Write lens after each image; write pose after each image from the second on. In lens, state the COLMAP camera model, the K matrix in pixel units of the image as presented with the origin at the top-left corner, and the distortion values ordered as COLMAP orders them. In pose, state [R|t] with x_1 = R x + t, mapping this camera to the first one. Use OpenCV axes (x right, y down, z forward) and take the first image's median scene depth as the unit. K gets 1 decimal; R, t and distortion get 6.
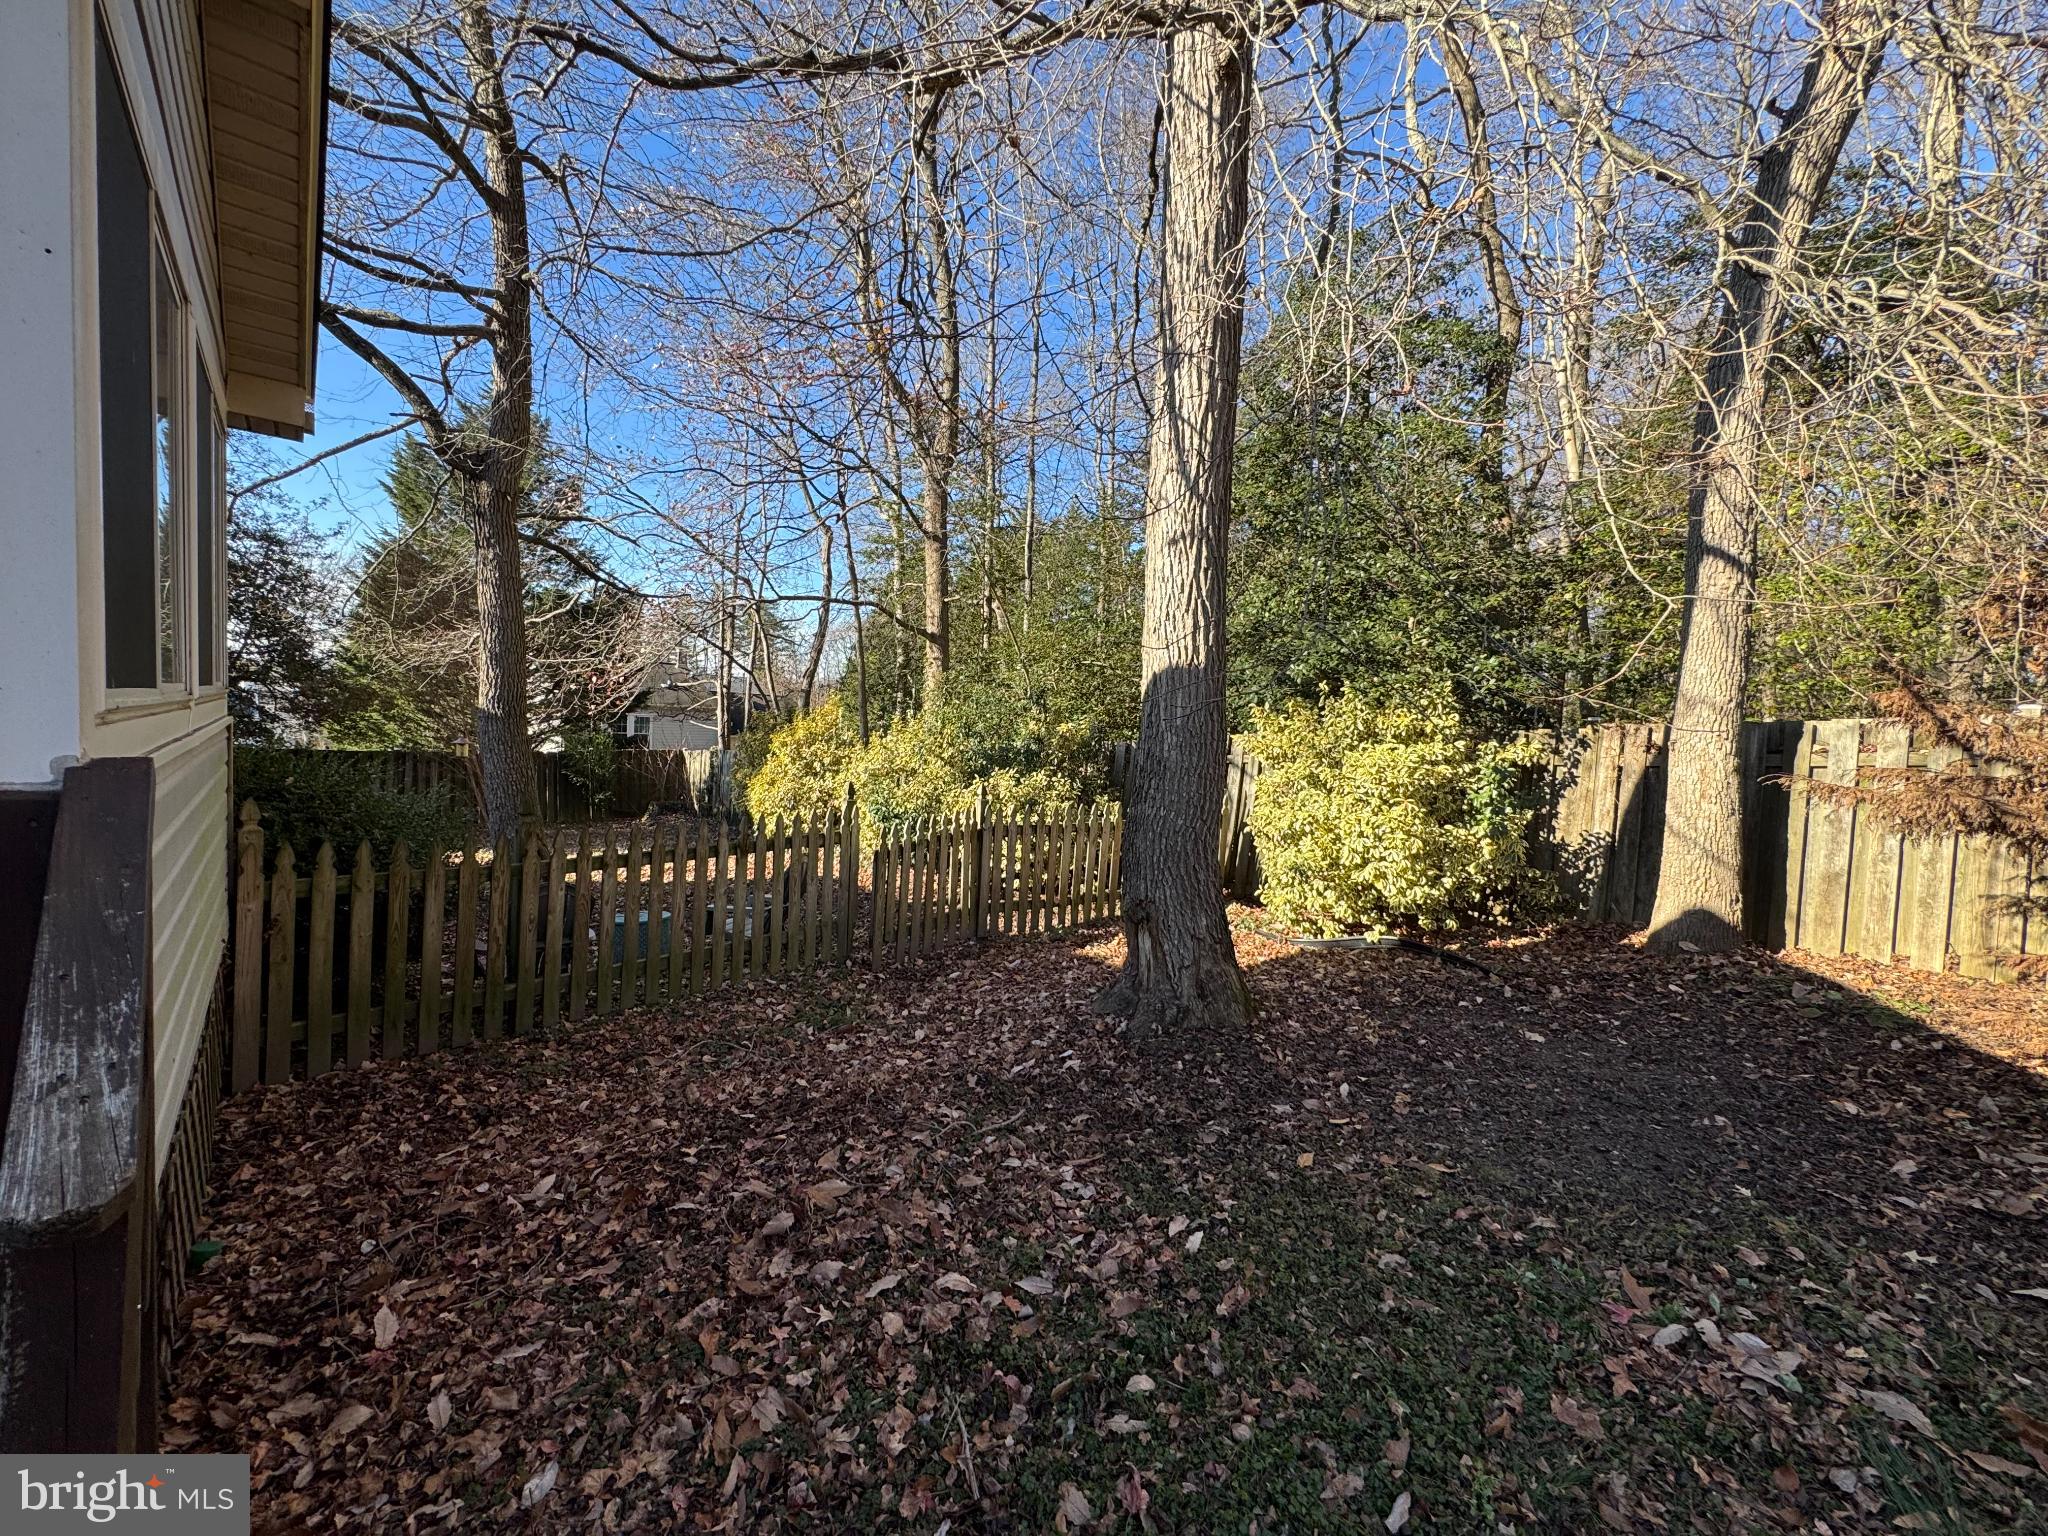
lens RADIAL K [[816.2, 0, 1030.3], [0, 816.2, 766.0], [0, 0, 1]] dist [-0.001539, 0.000197]
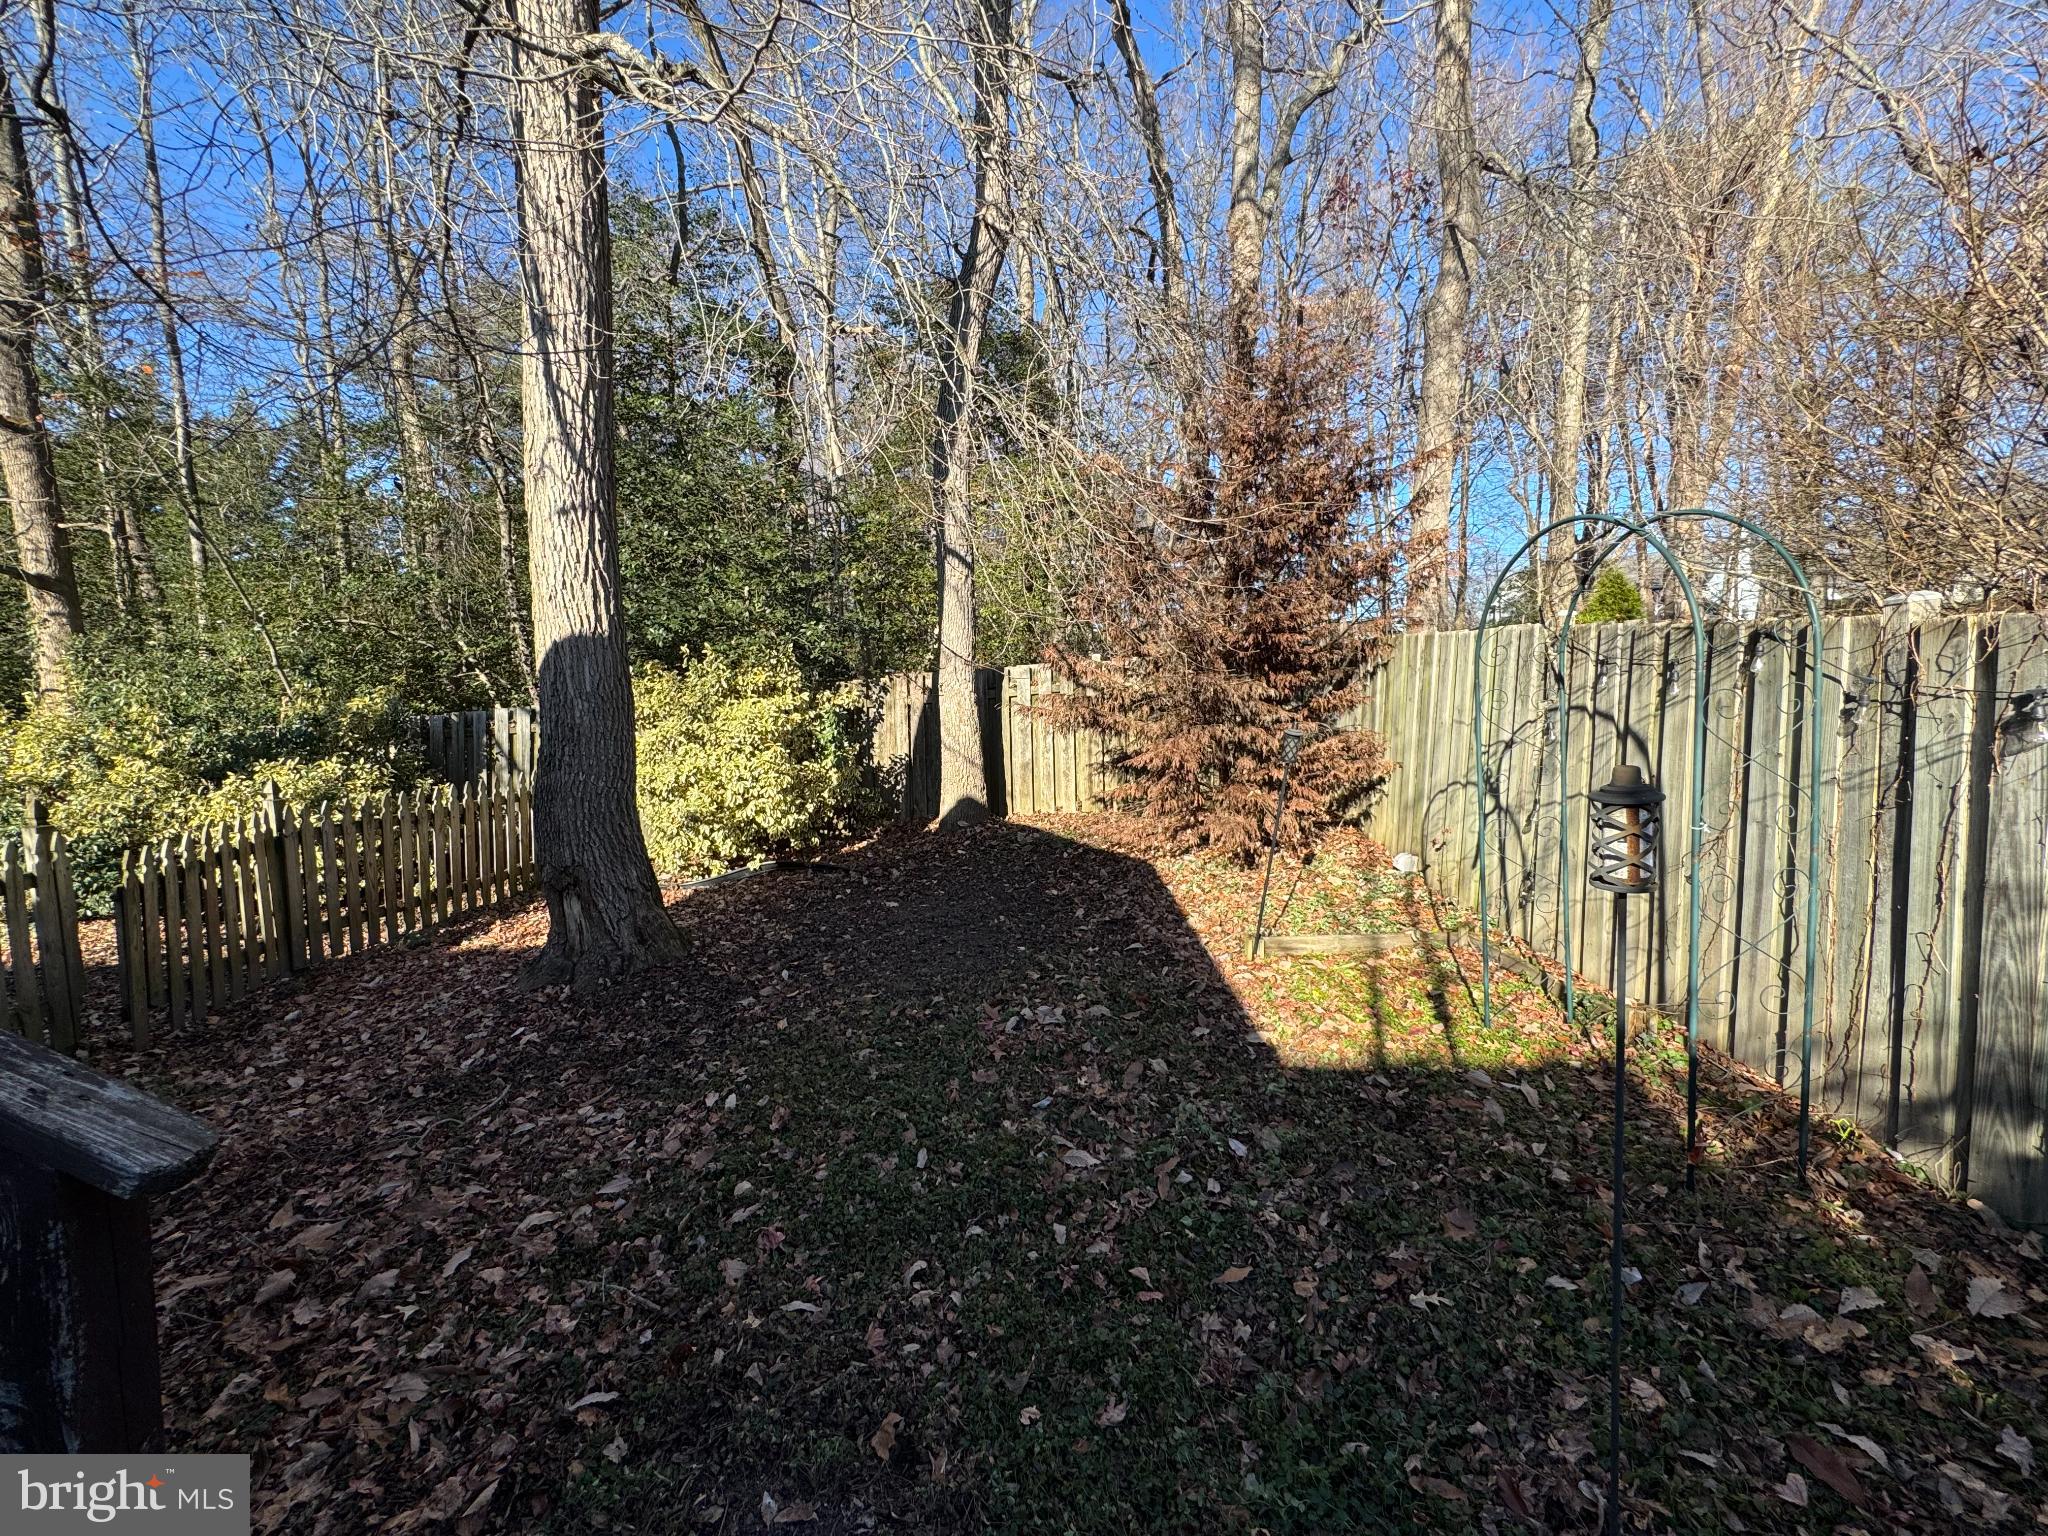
lens RADIAL K [[816.2, 0, 1030.3], [0, 816.2, 766.0], [0, 0, 1]] dist [-0.001539, 0.000197]
pose [[0.678993, -0.119861, 0.724294, -0.158348], [0.081255, 0.992790, 0.088120, -0.001812], [-0.729634, -0.000980, 0.683837, -0.092994]]
